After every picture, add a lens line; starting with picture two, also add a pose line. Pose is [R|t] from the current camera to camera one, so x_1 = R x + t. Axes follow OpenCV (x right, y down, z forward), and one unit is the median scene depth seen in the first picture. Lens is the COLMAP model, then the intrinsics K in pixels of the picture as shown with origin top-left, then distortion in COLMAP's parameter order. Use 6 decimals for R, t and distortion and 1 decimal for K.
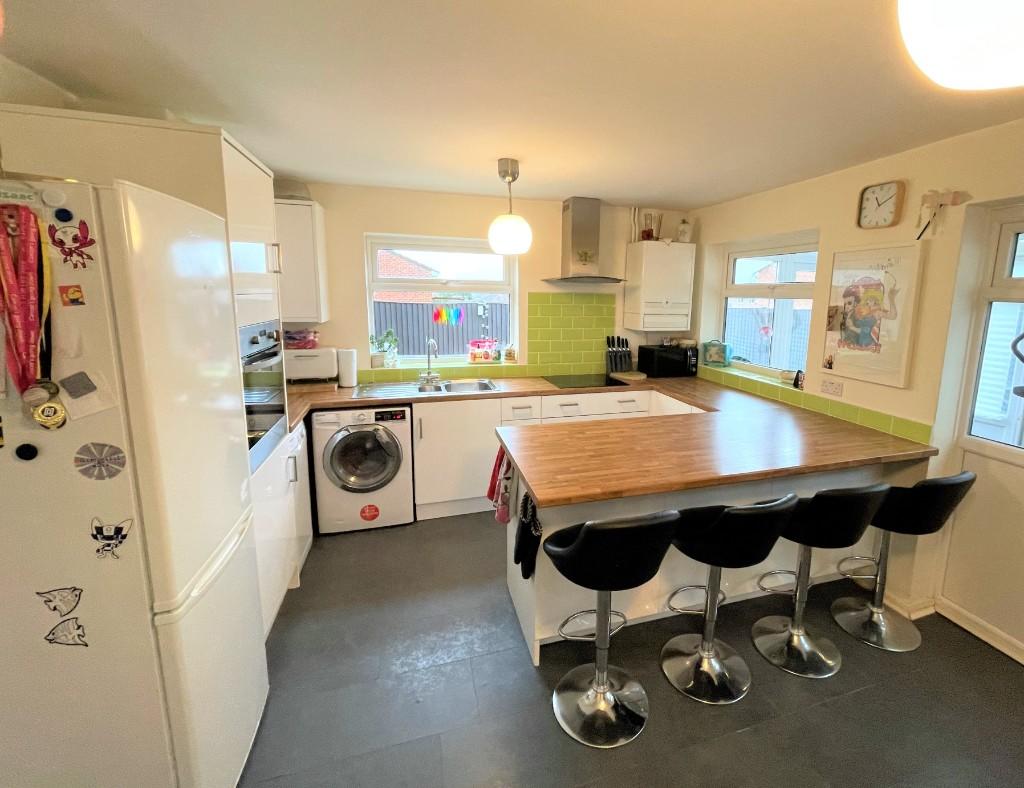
lens RADIAL K [[471.2, 0, 579.9], [0, 471.2, 363.9], [0, 0, 1]] dist [0.000628, -0.000819]
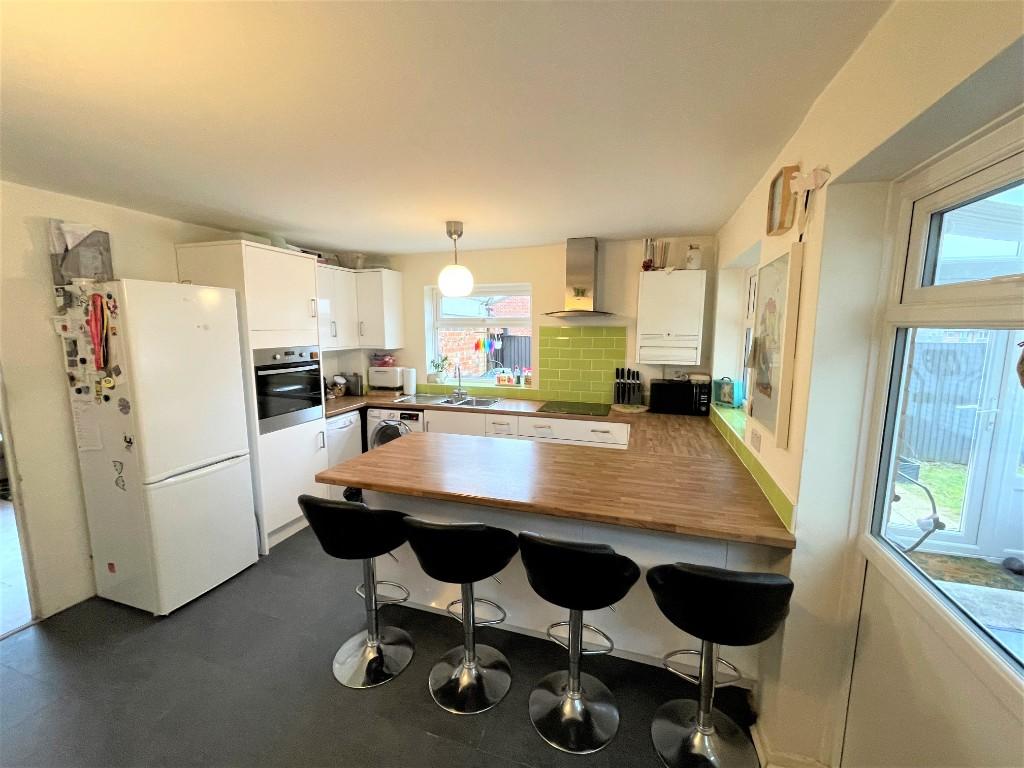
lens RADIAL K [[416.1, 0, 514.0], [0, 416.1, 386.9], [0, 0, 1]] dist [0.000050, 0.000123]
pose [[0.798496, 0.066963, -0.598264, 0.473300], [-0.074931, 0.997121, 0.011596, -0.012846], [0.597318, 0.035569, 0.801215, 0.155743]]
